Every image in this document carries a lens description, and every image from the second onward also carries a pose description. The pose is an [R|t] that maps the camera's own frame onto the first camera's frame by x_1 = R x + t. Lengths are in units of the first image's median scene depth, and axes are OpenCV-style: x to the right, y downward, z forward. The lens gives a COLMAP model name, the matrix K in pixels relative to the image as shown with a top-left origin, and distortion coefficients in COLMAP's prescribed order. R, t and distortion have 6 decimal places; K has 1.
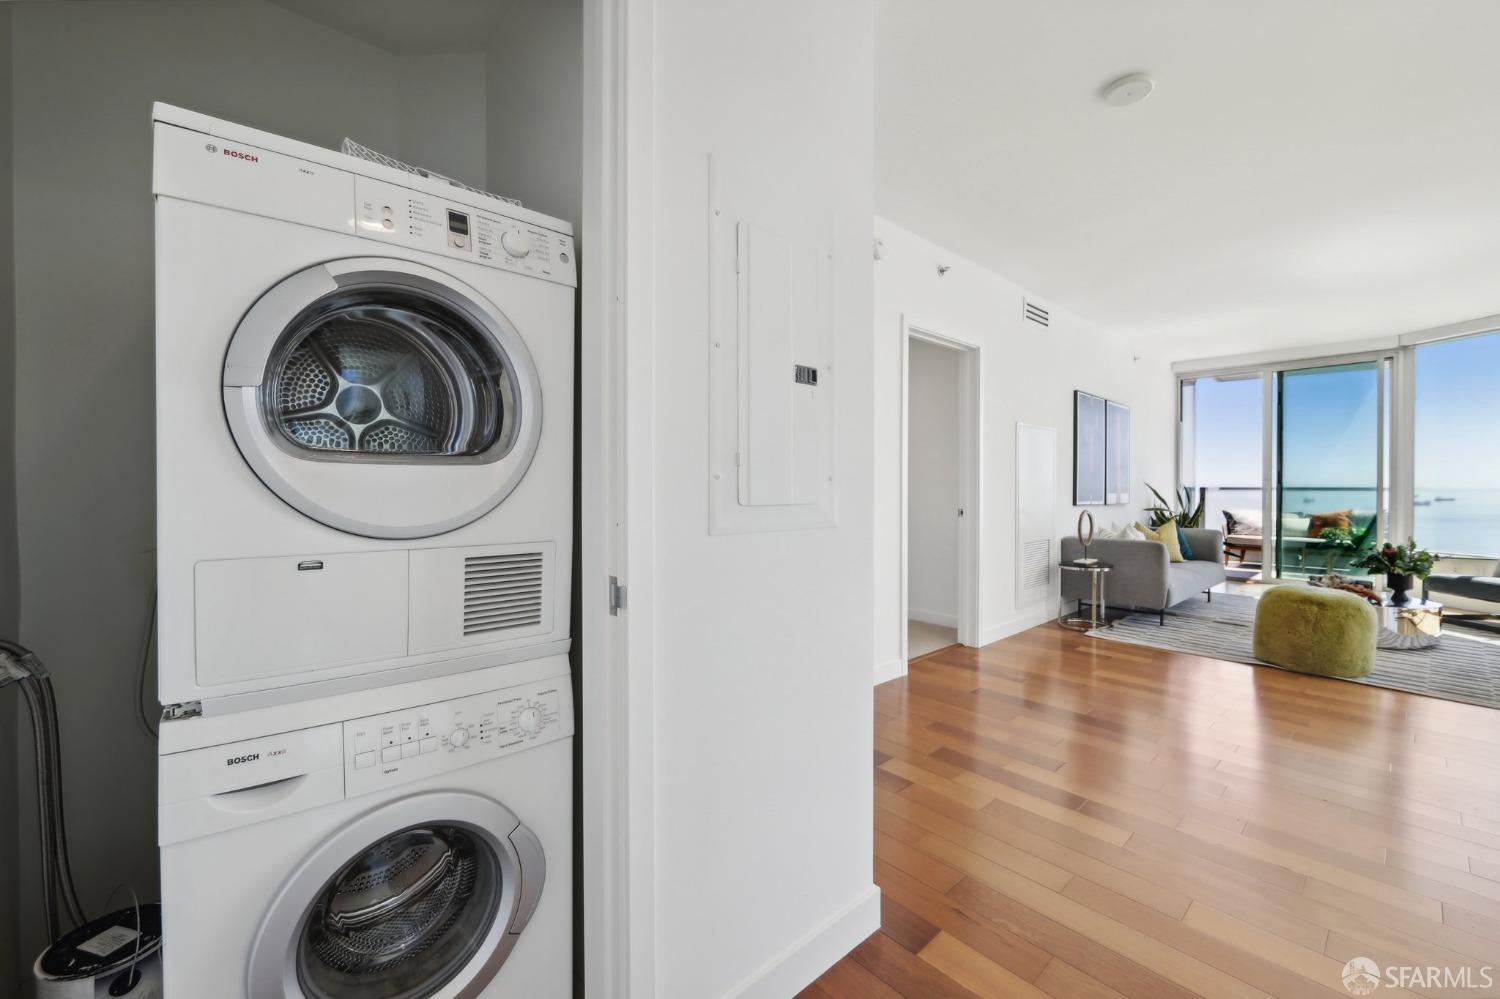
lens RADIAL K [[601.2, 0, 757.3], [0, 601.2, 494.8], [0, 0, 1]] dist [-0.005186, 0.000094]
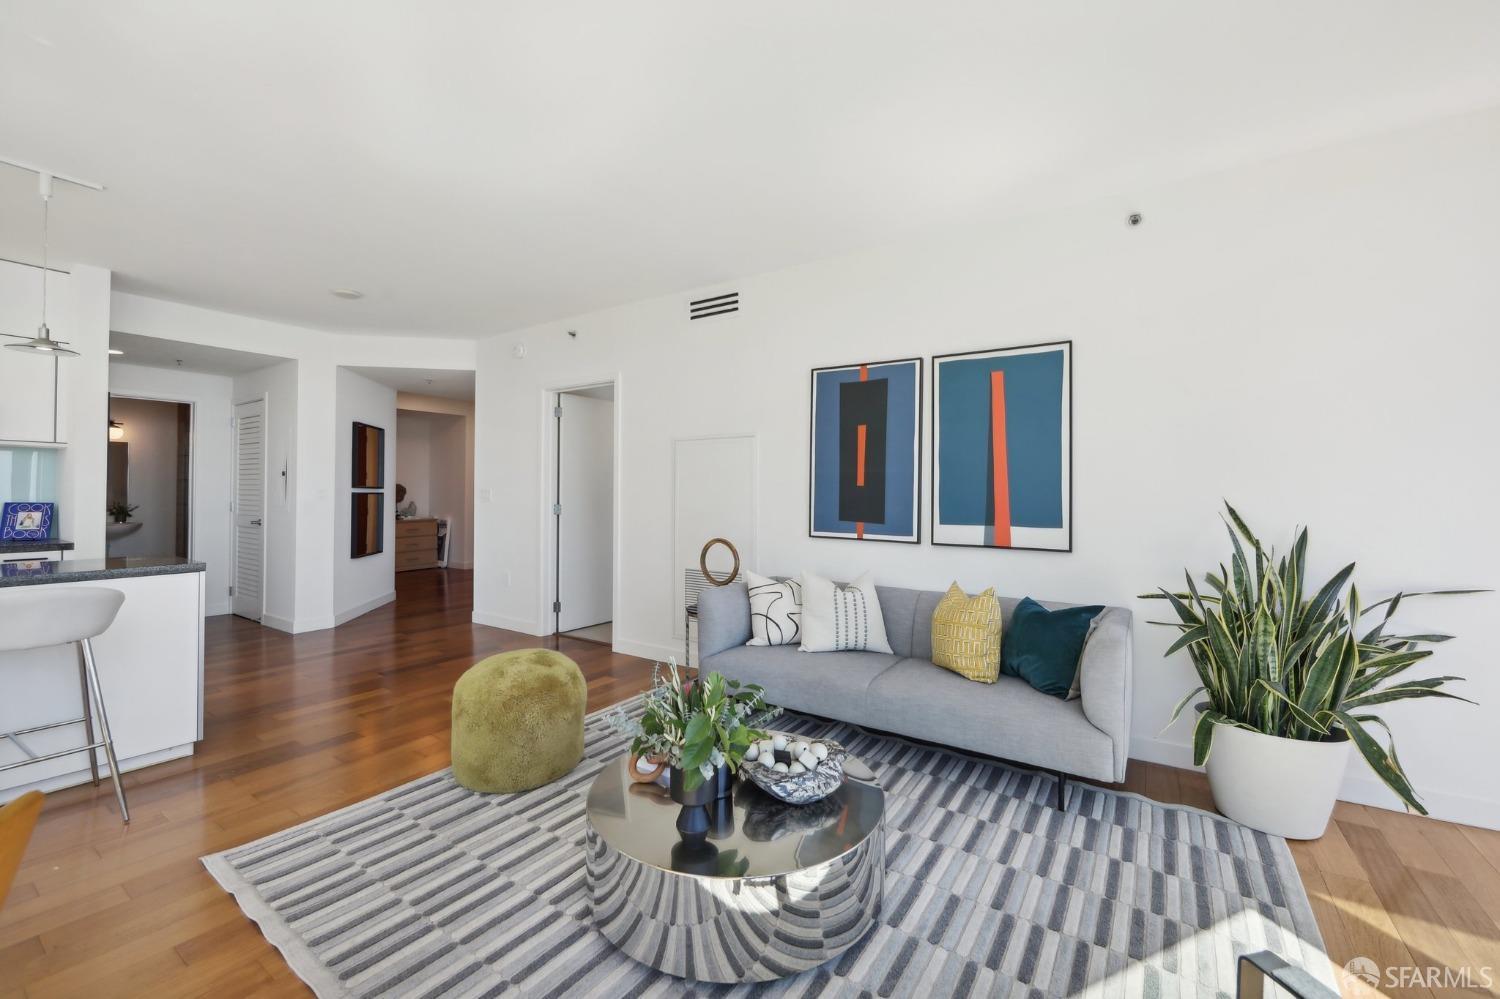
lens RADIAL K [[610.3, 0, 751.5], [0, 610.3, 483.4], [0, 0, 1]] dist [-0.005280, -0.000080]
pose [[0.246905, -0.011969, -0.968966, 0.958254], [-0.016894, 0.999719, -0.016654, -0.024006], [0.968892, 0.020482, 0.246633, 0.610854]]
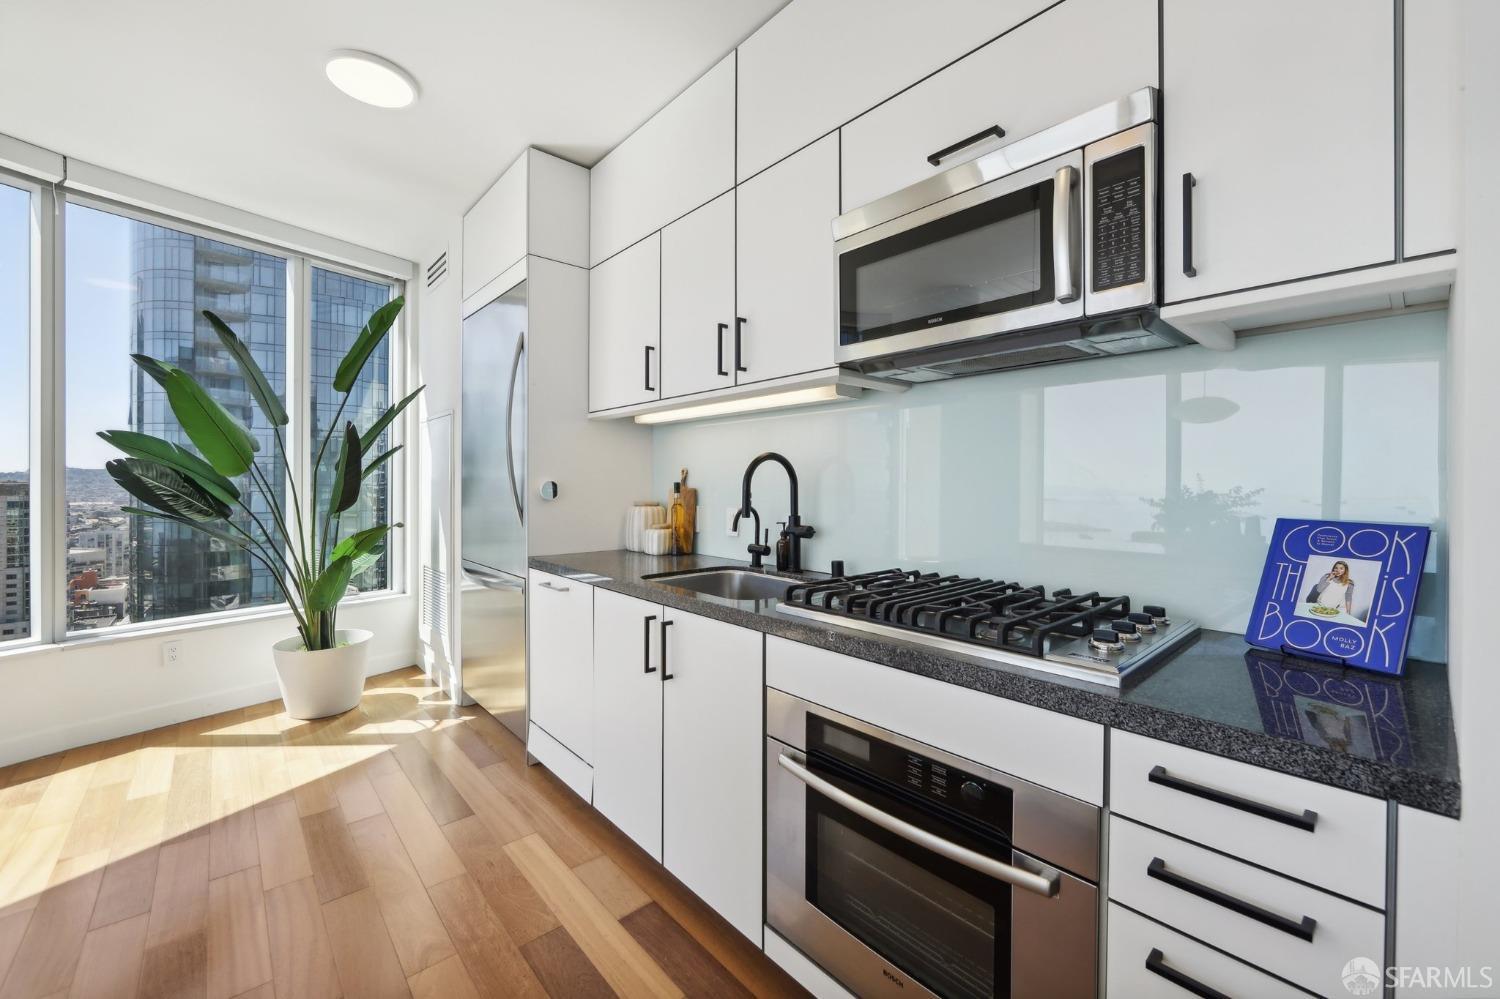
lens RADIAL K [[598.0, 0, 756.0], [0, 598.0, 485.6], [0, 0, 1]] dist [-0.007447, 0.000514]
pose [[-0.999988, -0.001636, 0.004523, 0.359139], [-0.001574, 0.999906, 0.013609, -0.014938], [-0.004545, 0.013602, -0.999897, 0.228515]]
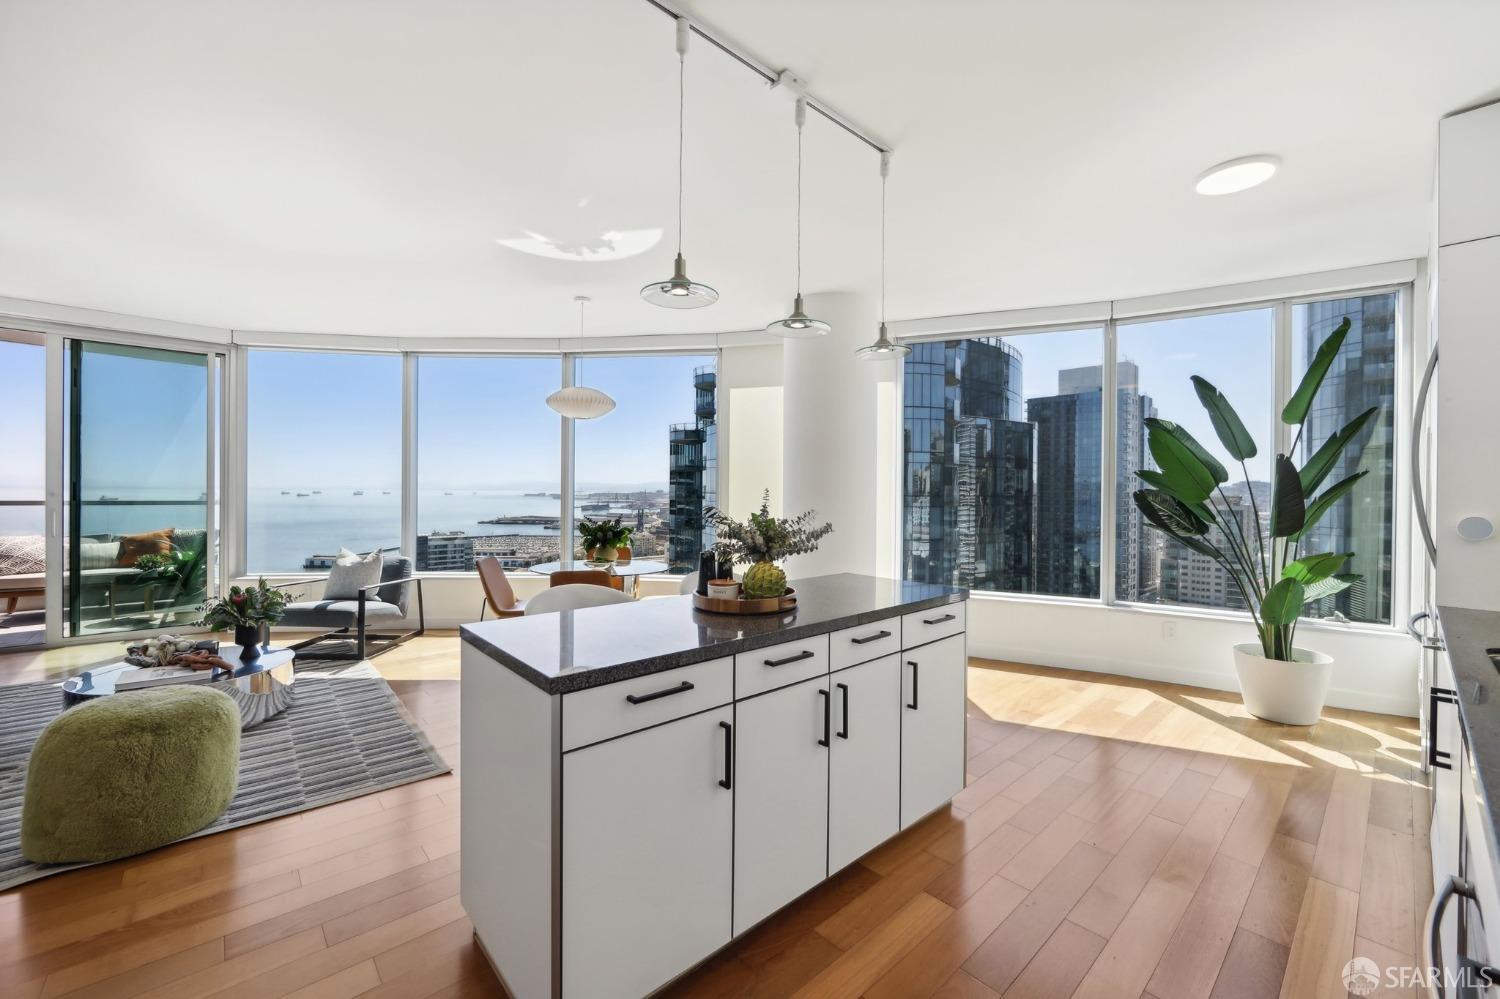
lens RADIAL K [[598.6, 0, 752.7], [0, 598.6, 491.5], [0, 0, 1]] dist [-0.013246, 0.003381]
pose [[-0.000462, 0.000356, 1.000000, 0.187012], [0.003588, 0.999994, -0.000354, -0.026893], [-0.999993, 0.003588, -0.000464, 0.216756]]
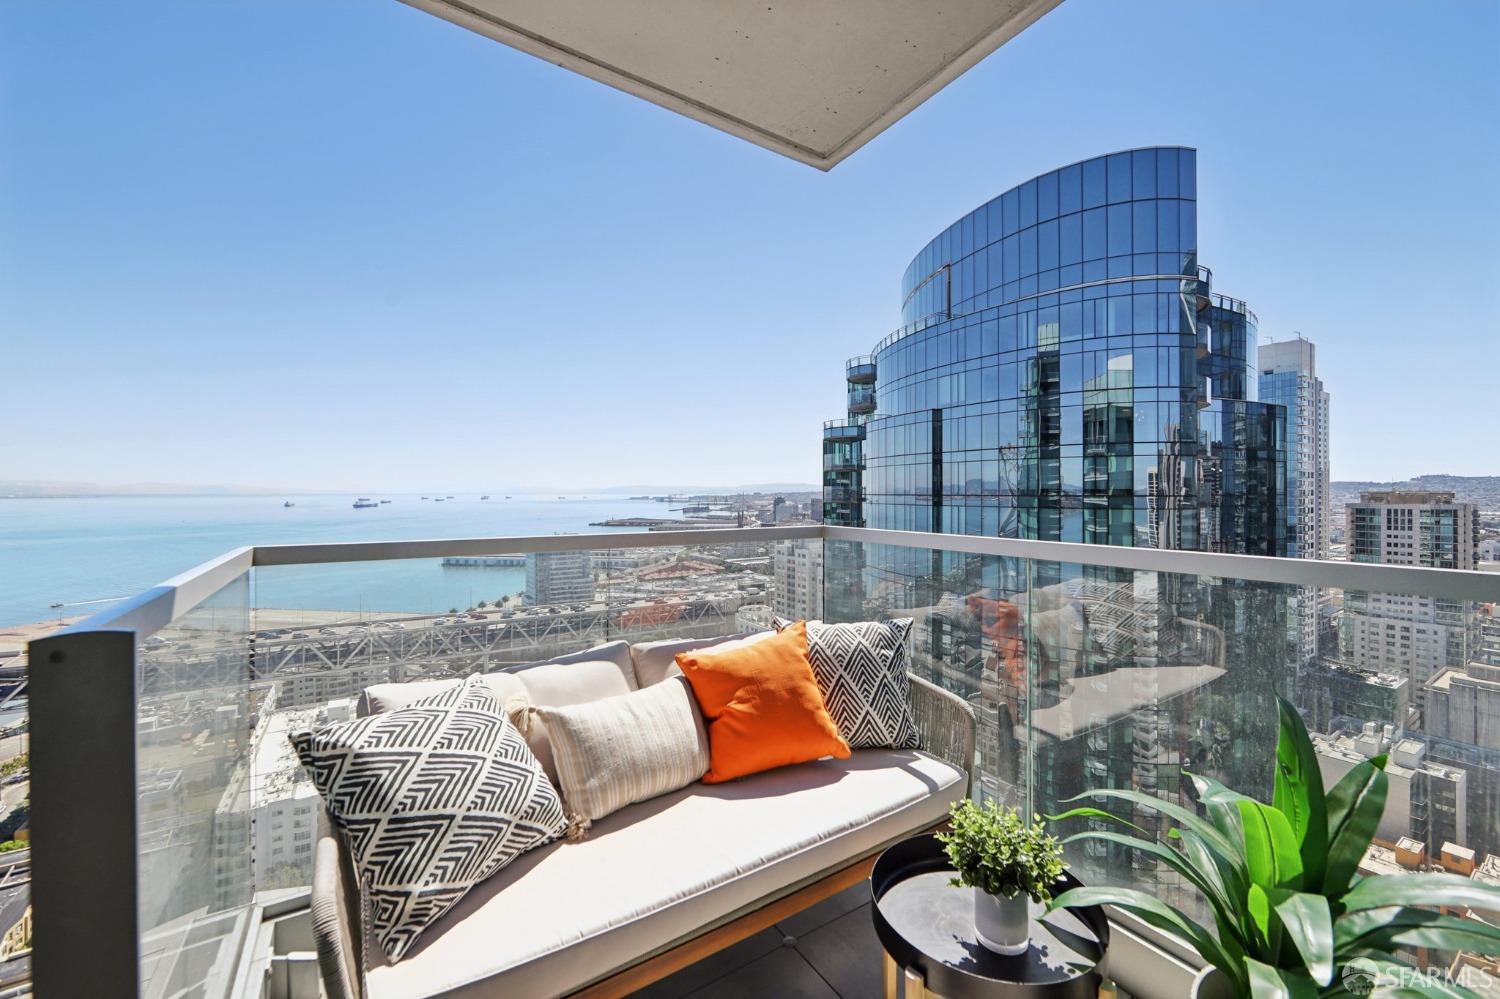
lens RADIAL K [[596.5, 0, 753.4], [0, 596.5, 493.6], [0, 0, 1]] dist [-0.006574, -0.000031]
pose [[0.160954, -0.000883, 0.986962, 0.819752], [0.013169, 0.999913, -0.001253, -0.037011], [-0.986874, 0.013199, 0.160952, 1.092979]]
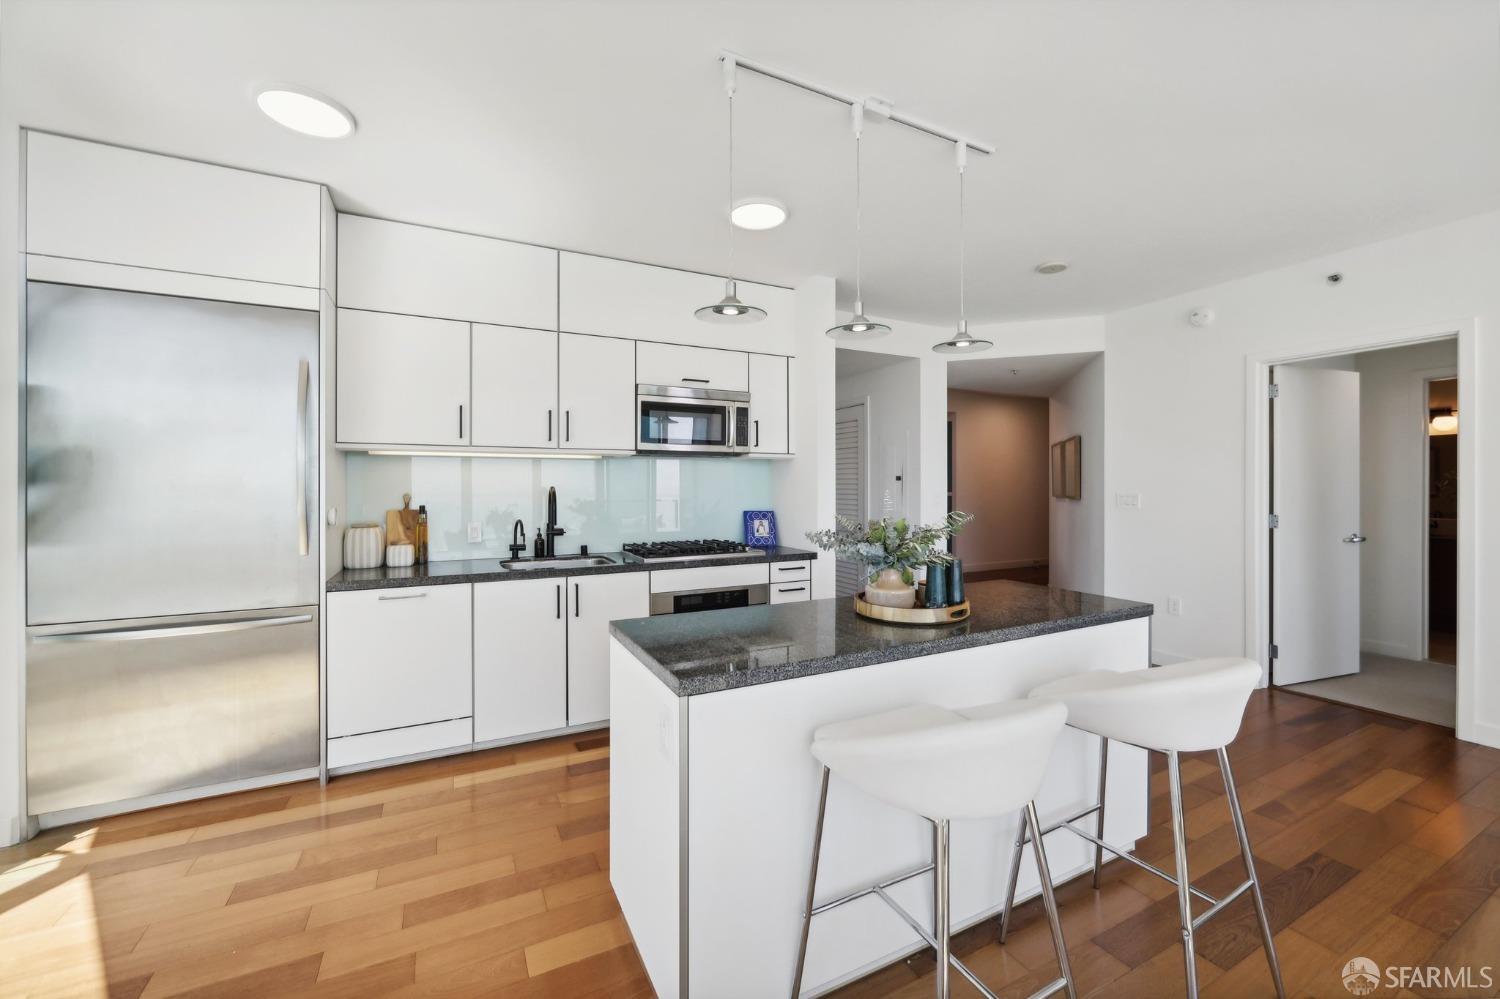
lens RADIAL K [[608.0, 0, 756.3], [0, 608.0, 489.0], [0, 0, 1]] dist [-0.009199, 0.000306]
pose [[-0.256567, 0.007839, -0.966495, 0.819995], [-0.009965, 0.999893, 0.010755, -0.032899], [0.966475, 0.012391, -0.256462, 0.226233]]
